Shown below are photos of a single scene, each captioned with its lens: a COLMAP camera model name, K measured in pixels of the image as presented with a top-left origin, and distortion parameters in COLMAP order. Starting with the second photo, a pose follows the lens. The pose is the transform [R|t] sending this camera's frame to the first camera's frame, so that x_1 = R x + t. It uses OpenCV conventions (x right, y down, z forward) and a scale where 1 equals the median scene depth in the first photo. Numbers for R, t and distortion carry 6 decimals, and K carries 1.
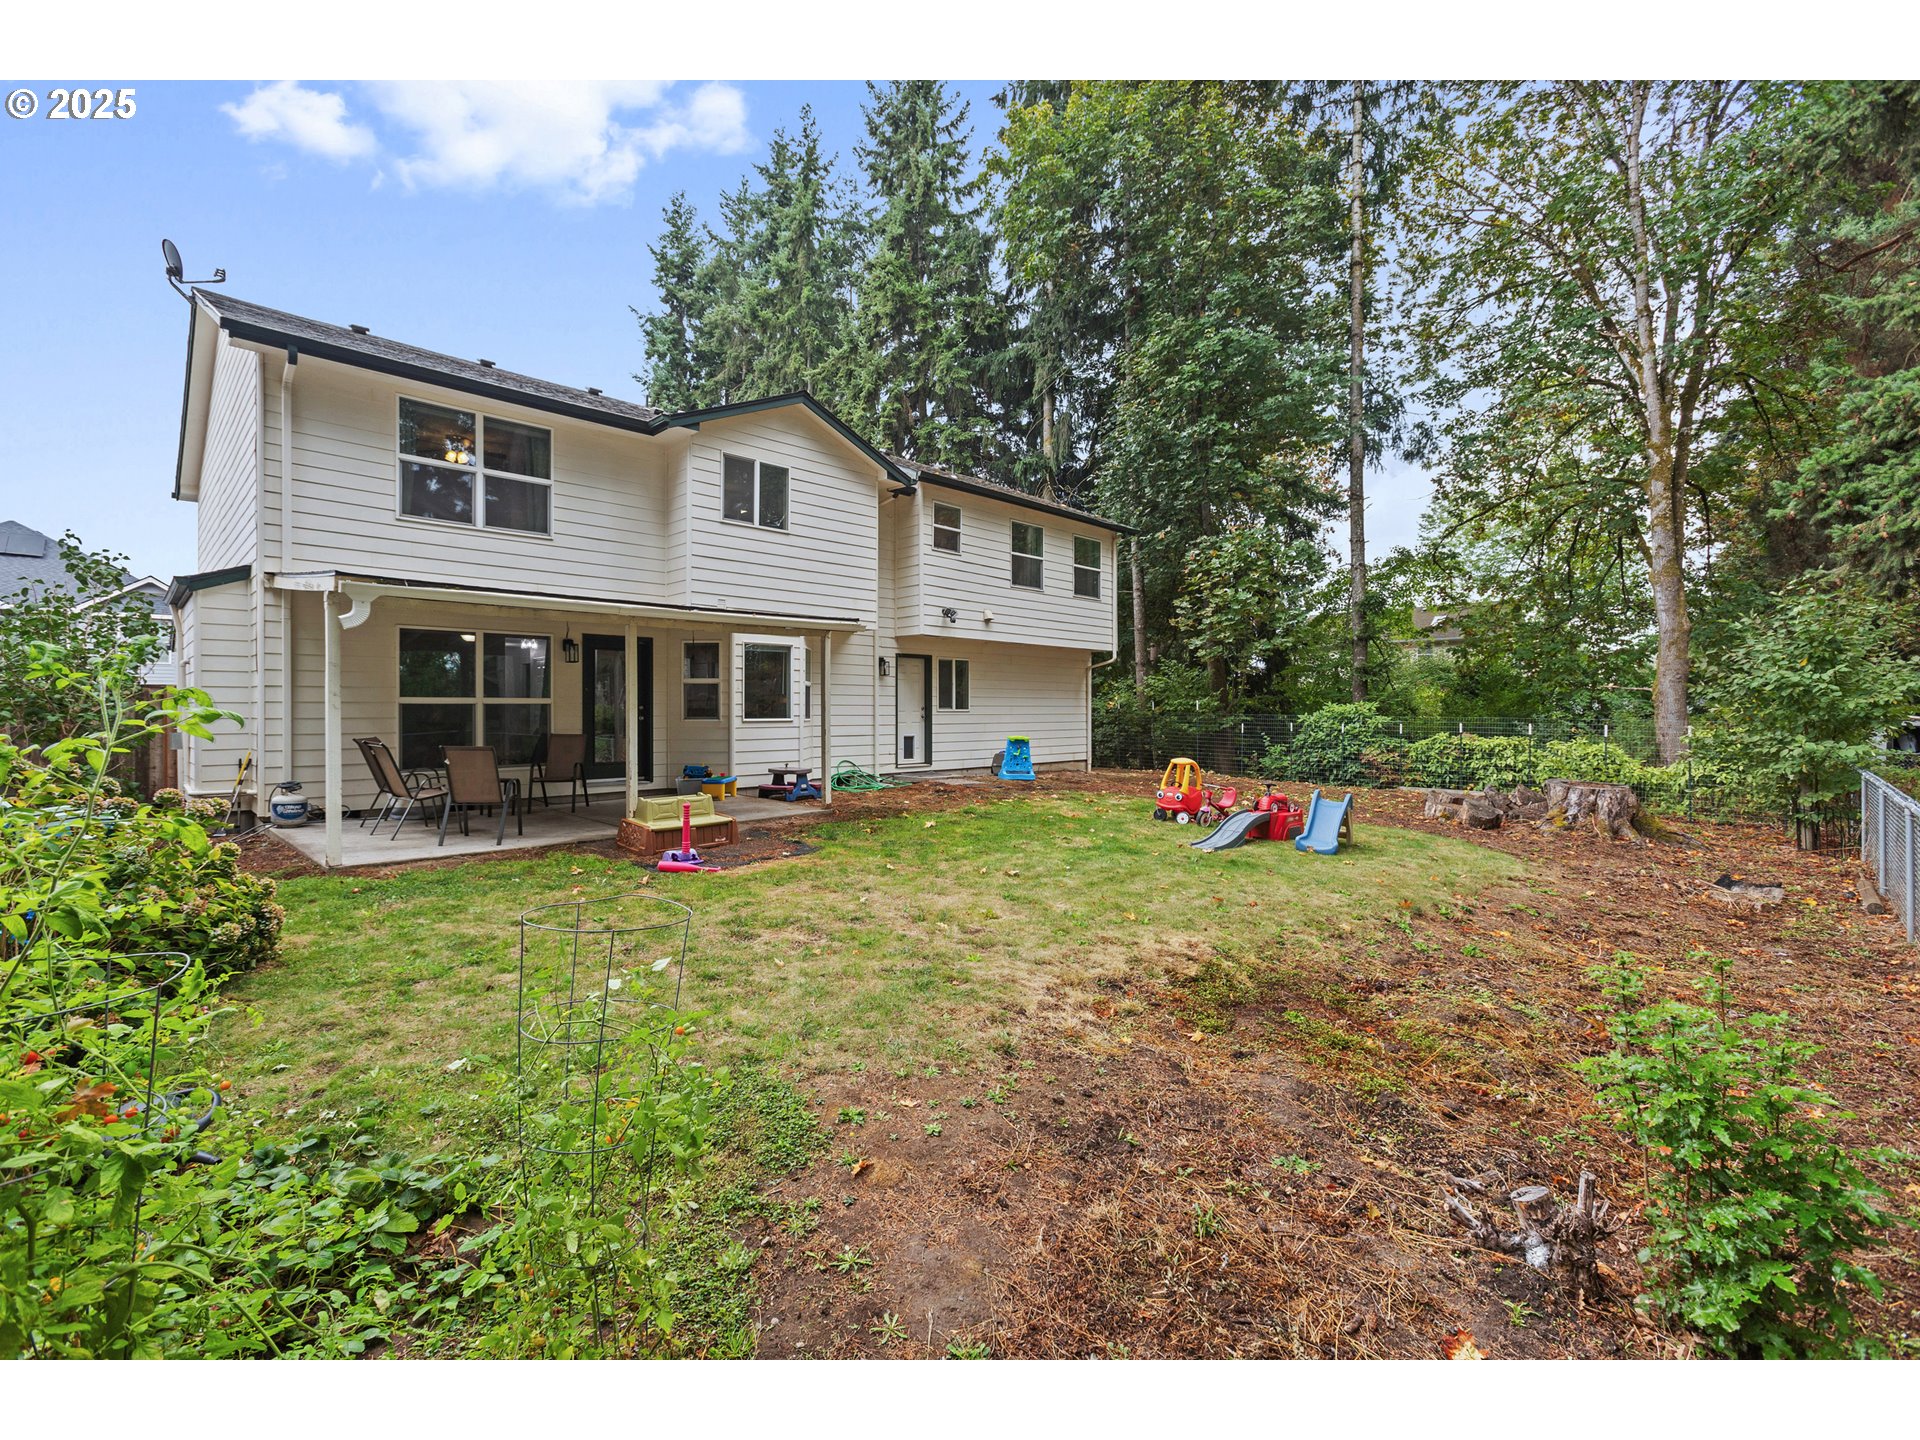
lens RADIAL K [[876.7, 0, 971.8], [0, 876.7, 715.7], [0, 0, 1]] dist [-0.021330, 0.013573]
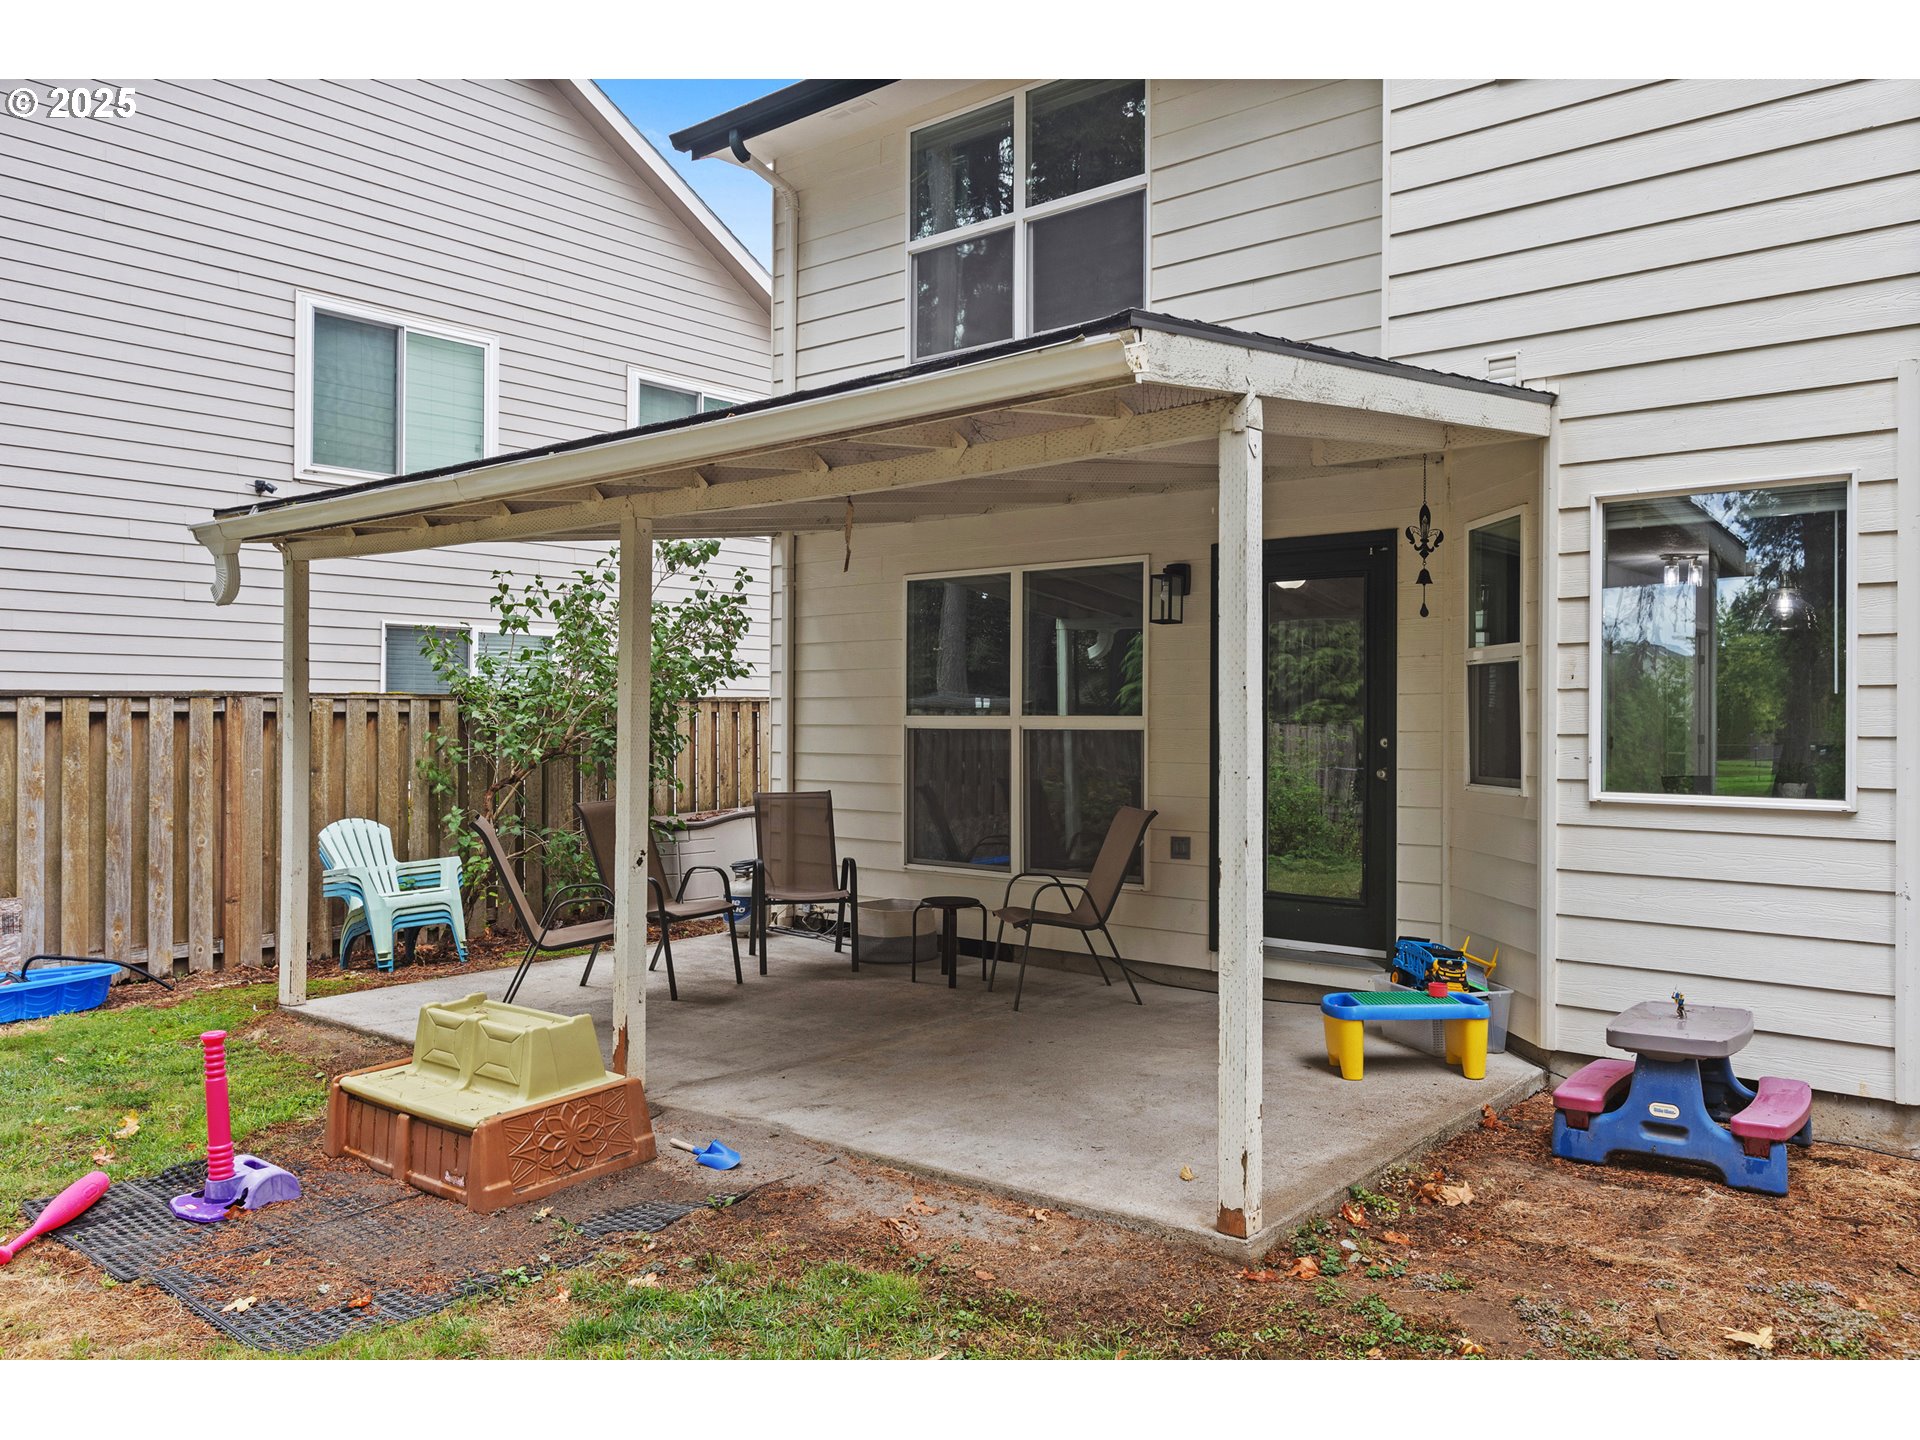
lens RADIAL K [[1464.6, 0, 960.0], [0, 1464.6, 720.0], [0, 0, 1]] dist [0.005482, 0.006145]
pose [[0.050262, 0.001713, -0.998735, 0.160209], [-0.011166, 0.999937, 0.001153, -0.015373], [0.998674, 0.011094, 0.050278, 0.755960]]
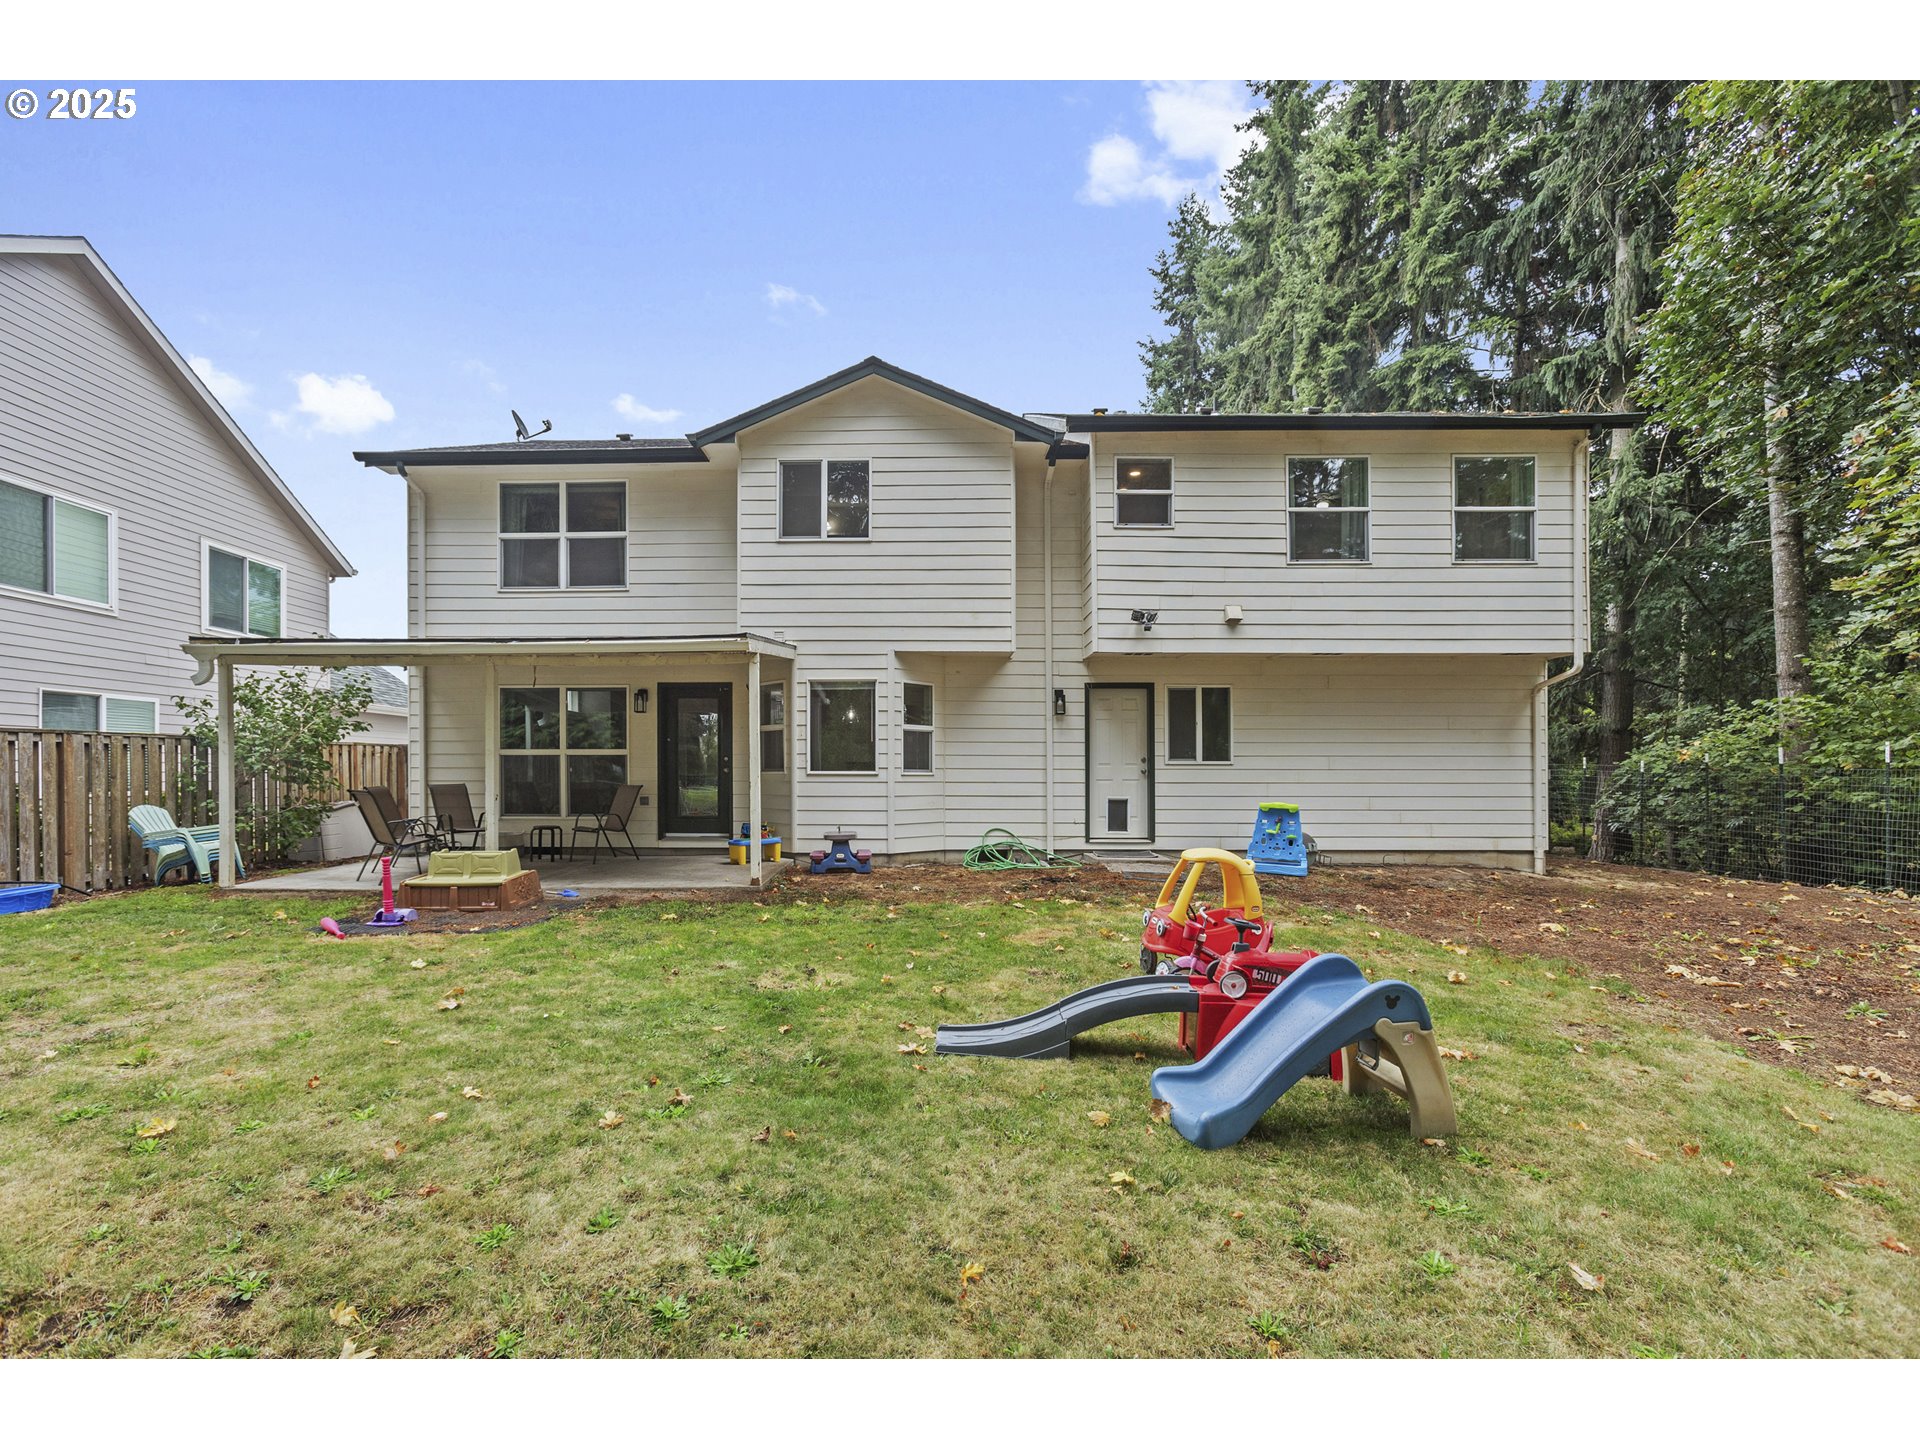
lens RADIAL K [[886.3, 0, 911.5], [0, 886.3, 778.4], [0, 0, 1]] dist [-0.021539, 0.015959]
pose [[0.671393, 0.006294, -0.741075, 0.419068], [-0.006803, 0.999974, 0.002330, 0.007534], [0.741070, 0.003477, 0.671419, 0.481002]]
